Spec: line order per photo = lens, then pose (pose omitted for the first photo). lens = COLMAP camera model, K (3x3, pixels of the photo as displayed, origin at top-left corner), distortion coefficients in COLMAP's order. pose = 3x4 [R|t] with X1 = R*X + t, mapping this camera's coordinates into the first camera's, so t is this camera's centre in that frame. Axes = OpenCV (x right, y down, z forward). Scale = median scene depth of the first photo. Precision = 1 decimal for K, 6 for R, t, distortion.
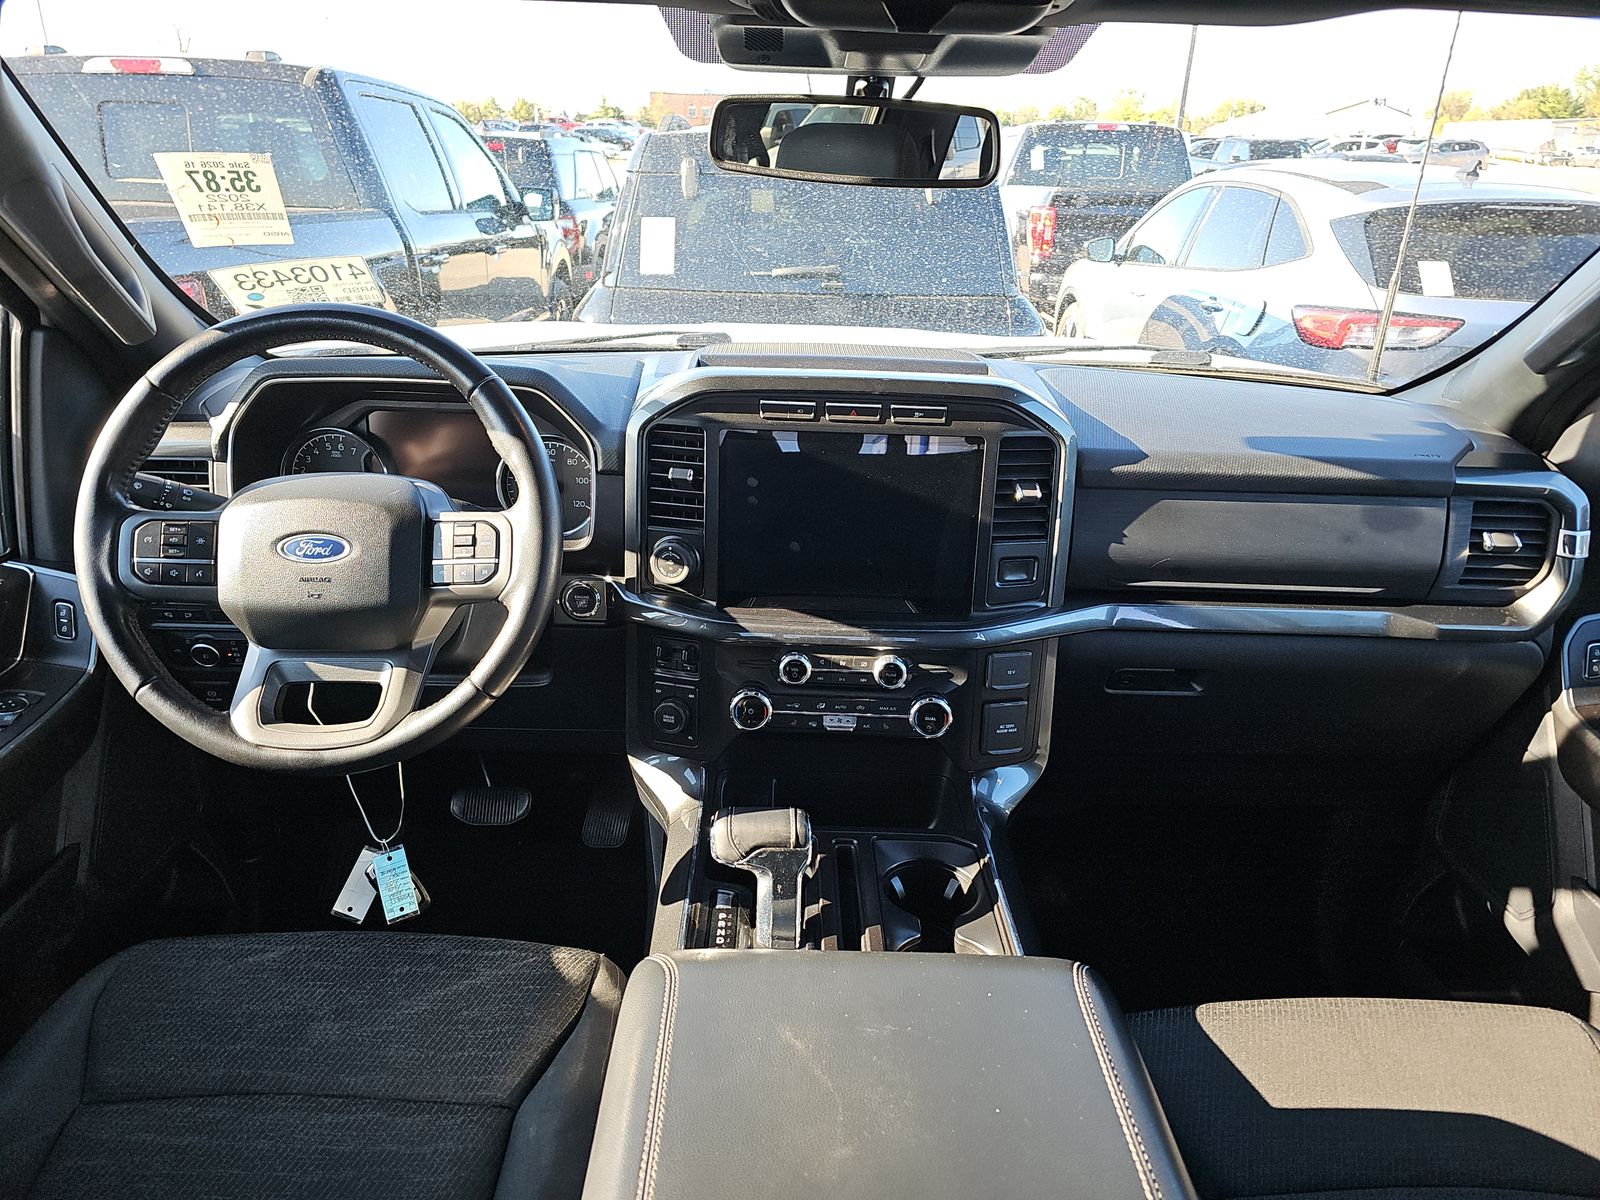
lens RADIAL K [[1051.1, 0, 790.0], [0, 1051.1, 619.4], [0, 0, 1]] dist [0.099913, -0.110139]
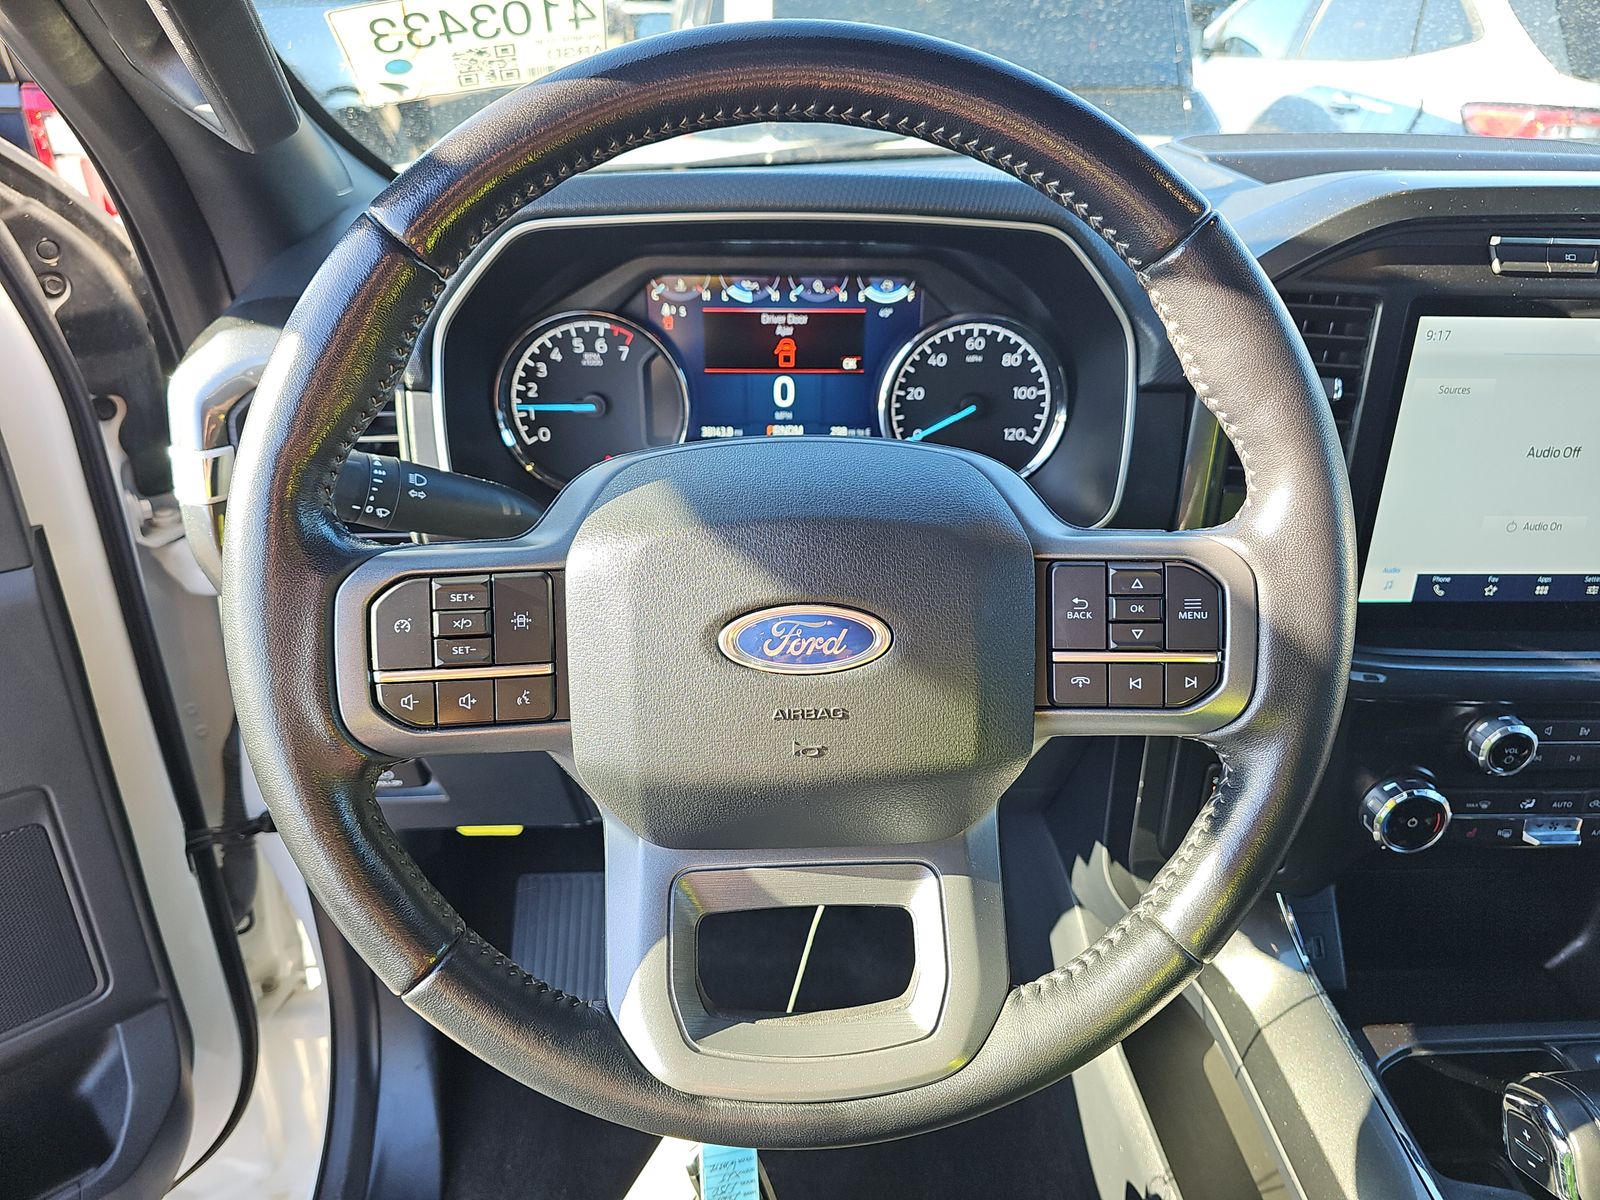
lens RADIAL K [[1129.4, 0, 796.5], [0, 1129.4, 603.0], [0, 0, 1]] dist [0.009821, 0.000936]
pose [[0.999546, -0.025414, 0.016202, -0.435558], [0.023370, 0.992997, 0.115808, -0.125518], [-0.019032, -0.115376, 0.993140, 0.541985]]
